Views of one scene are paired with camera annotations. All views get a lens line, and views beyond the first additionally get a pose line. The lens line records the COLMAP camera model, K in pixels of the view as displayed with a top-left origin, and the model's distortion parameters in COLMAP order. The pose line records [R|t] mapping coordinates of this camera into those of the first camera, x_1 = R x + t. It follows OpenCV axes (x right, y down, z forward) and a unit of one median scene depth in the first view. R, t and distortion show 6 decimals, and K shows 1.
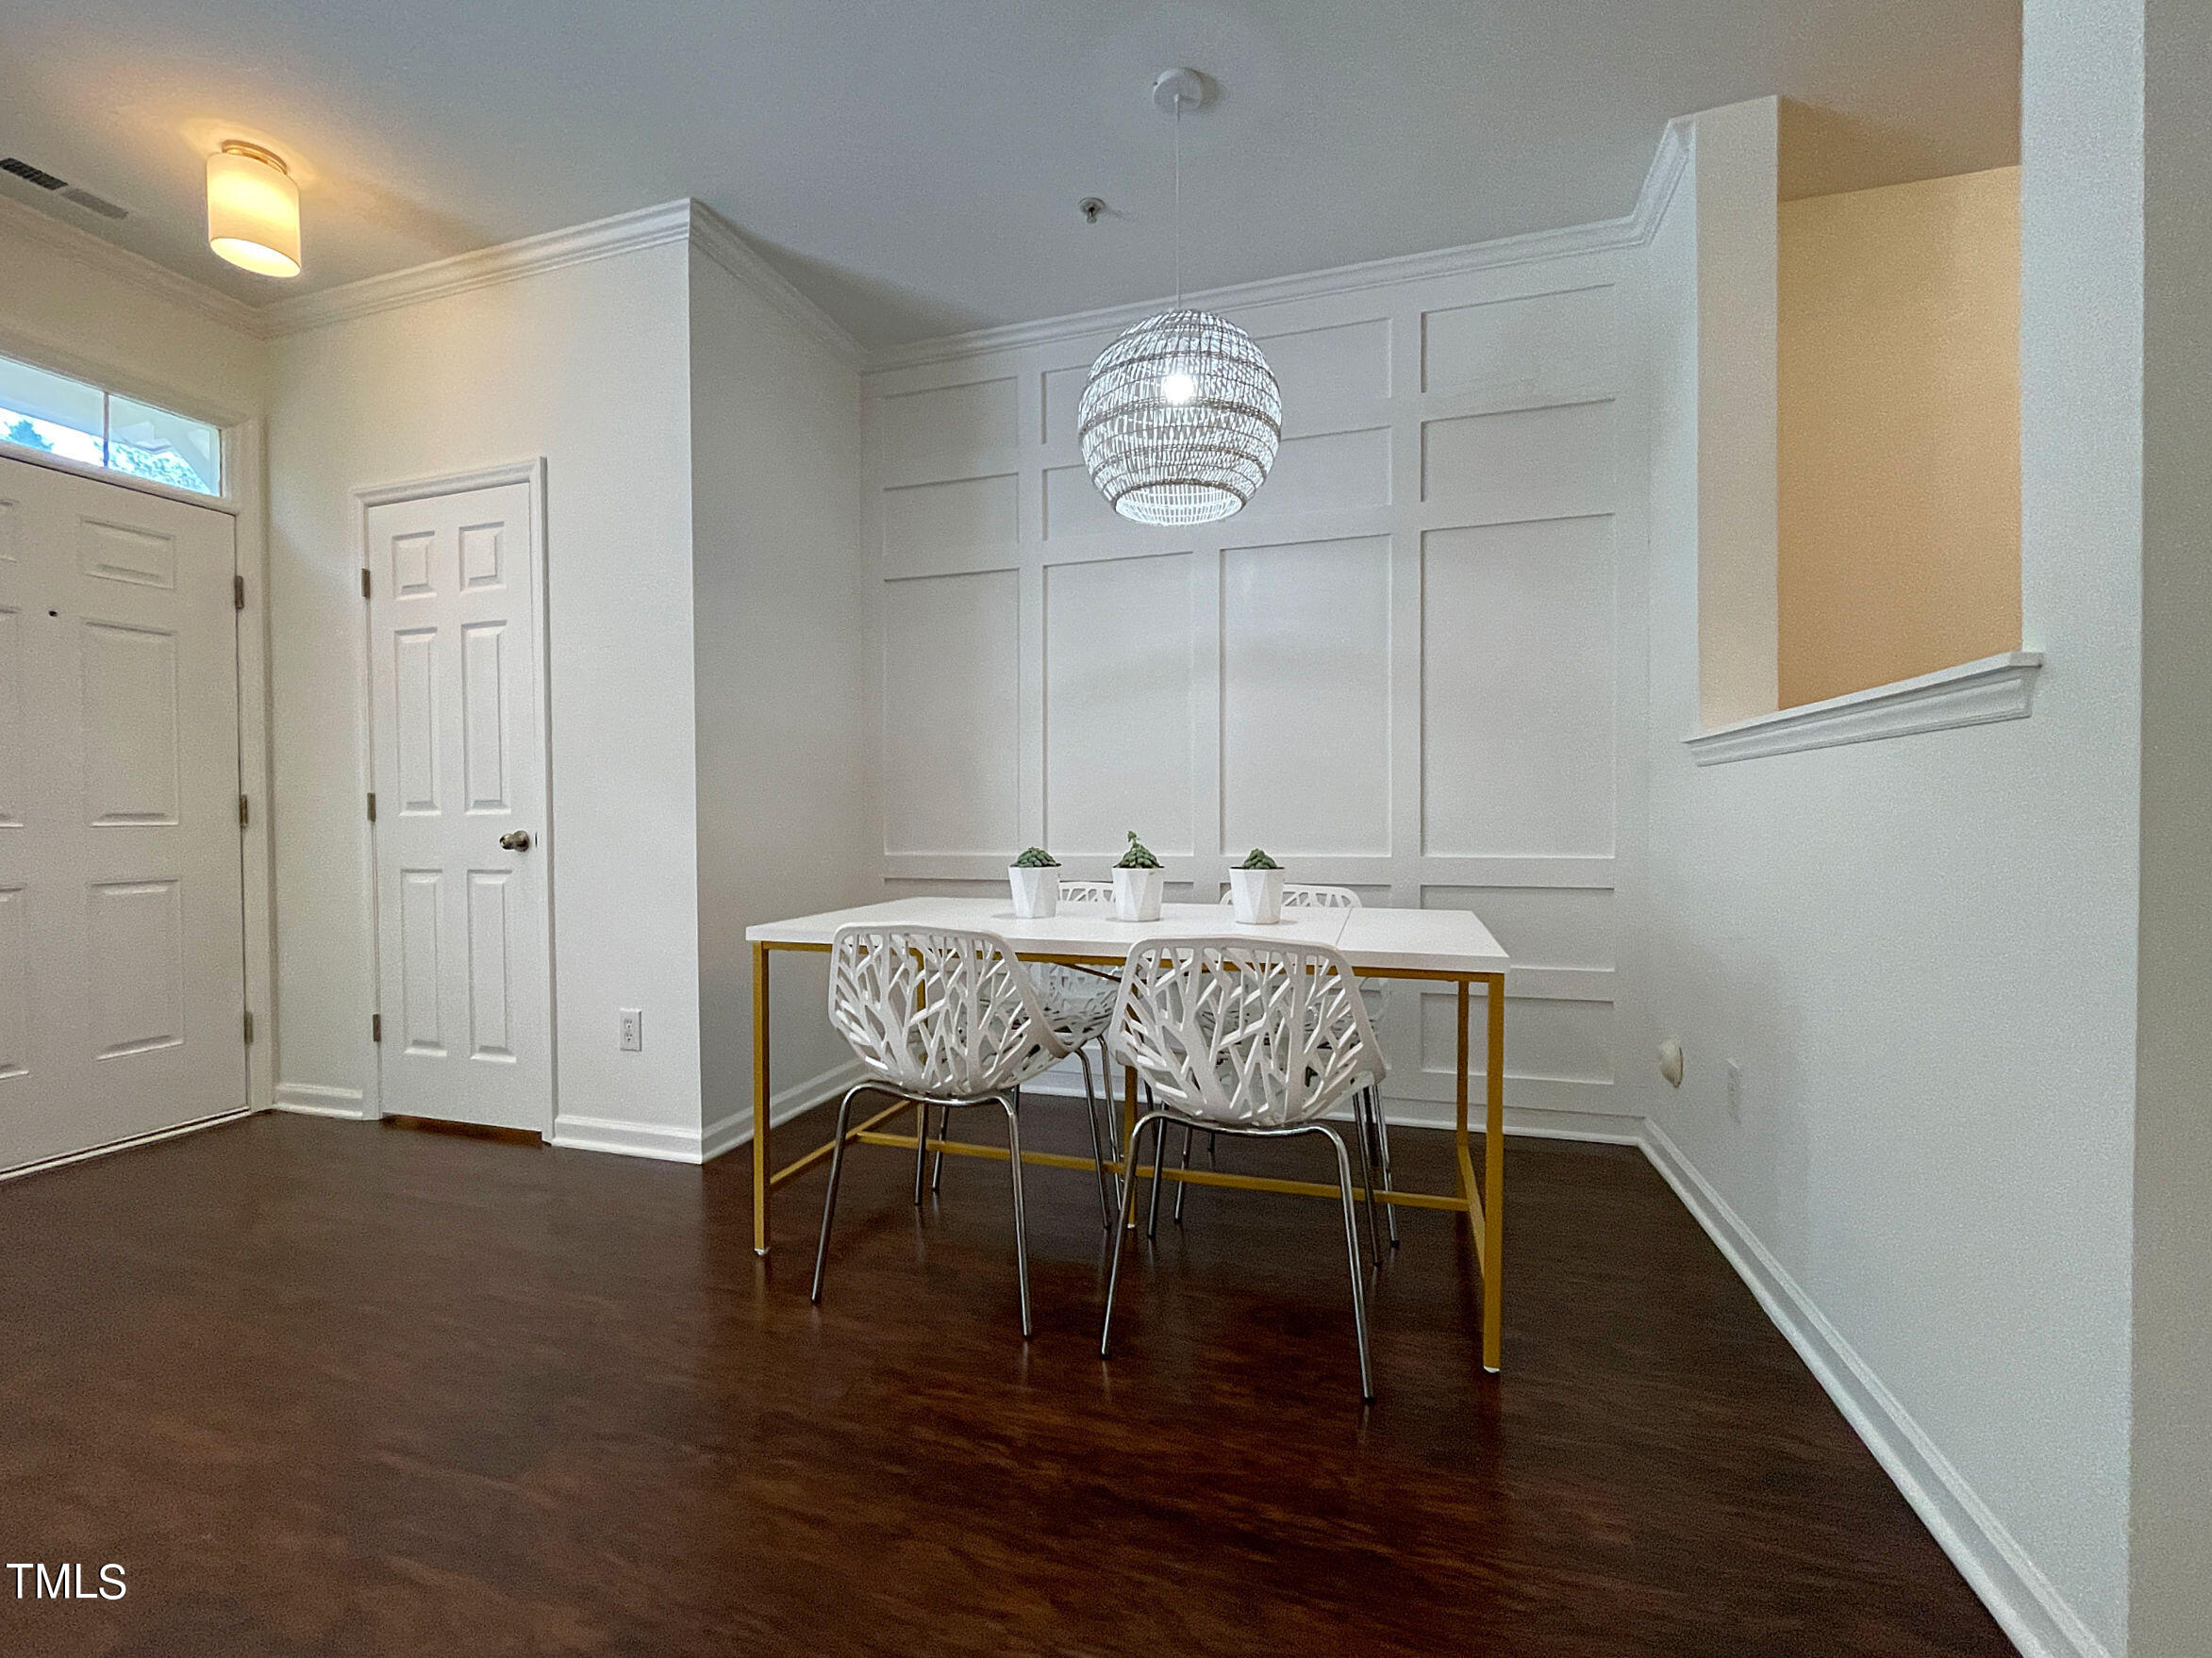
lens RADIAL K [[910.1, 0, 1120.5], [0, 910.1, 828.6], [0, 0, 1]] dist [-0.007567, -0.000462]
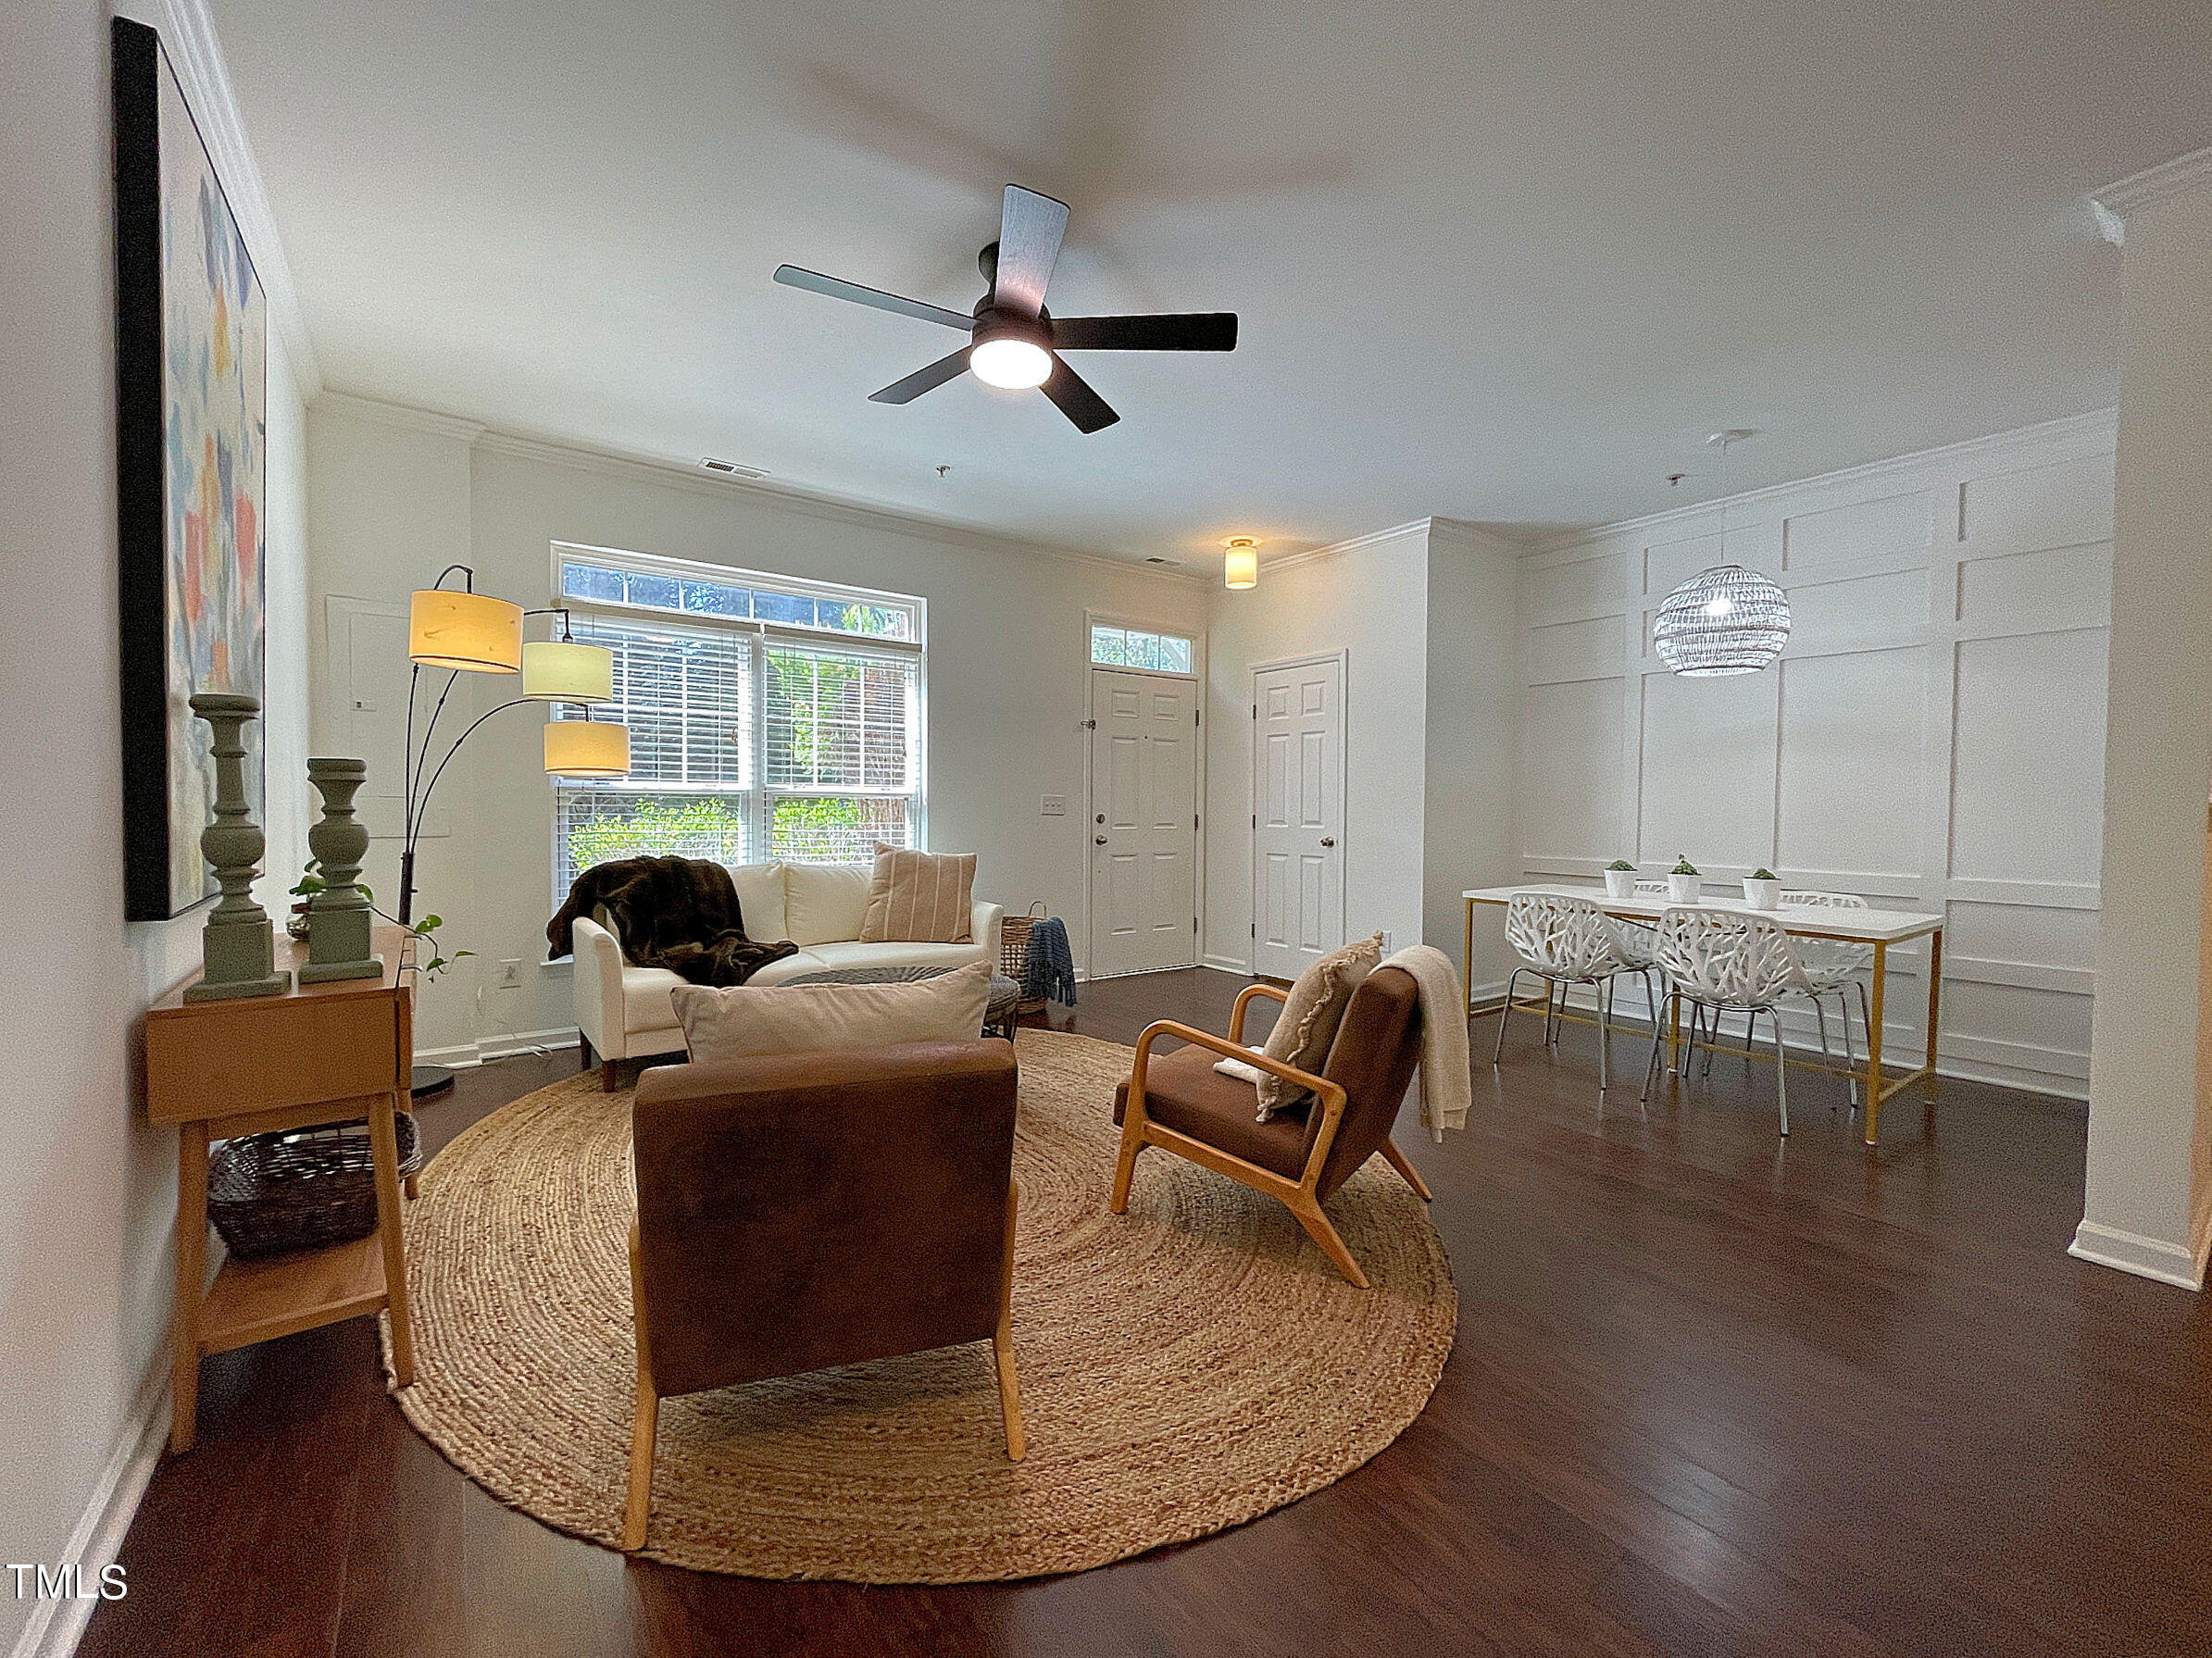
lens RADIAL K [[886.7, 0, 1106.0], [0, 886.7, 829.0], [0, 0, 1]] dist [-0.001513, 0.000123]
pose [[0.788646, 0.029300, -0.614149, 0.162314], [-0.019968, 0.999558, 0.022046, -0.053467], [0.614523, -0.005124, 0.788882, -0.928977]]
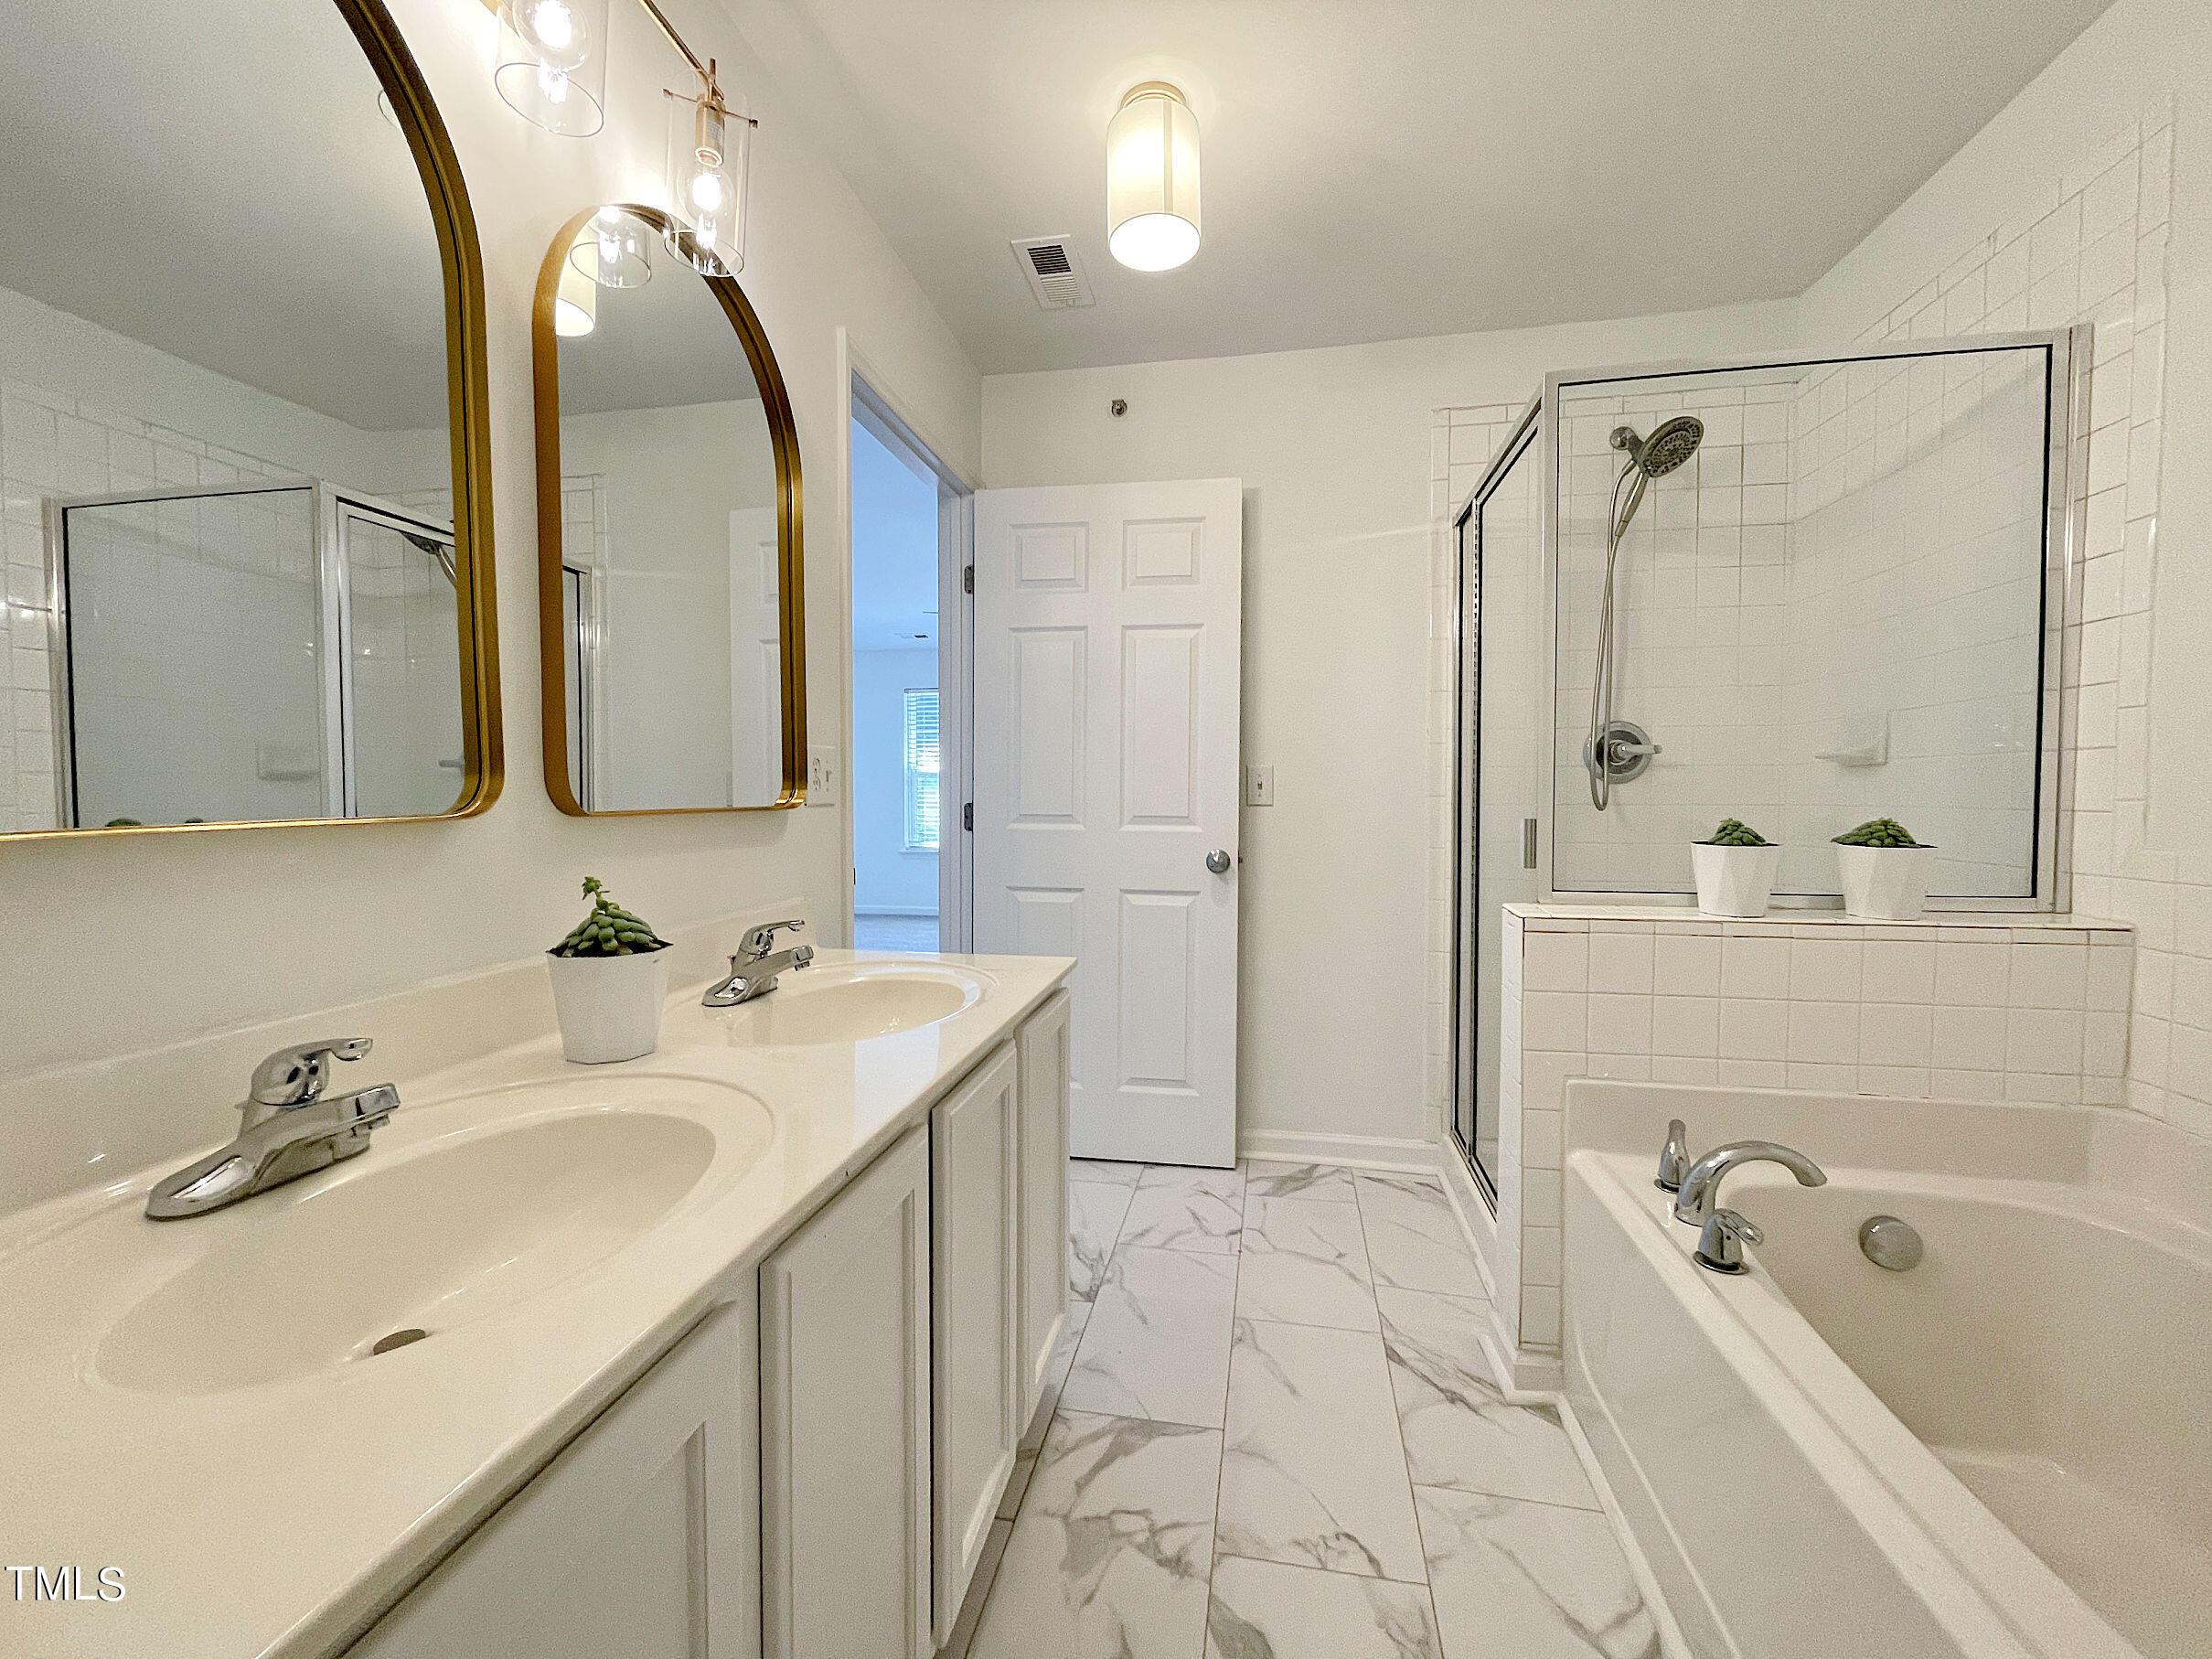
lens RADIAL K [[901.2, 0, 1104.0], [0, 901.2, 813.2], [0, 0, 1]] dist [-0.001197, -0.000100]
pose [[0.994889, 0.002049, 0.100951, -0.977371], [-0.003535, 0.999888, 0.014548, -0.053947], [-0.100910, -0.014831, 0.994785, 0.096225]]
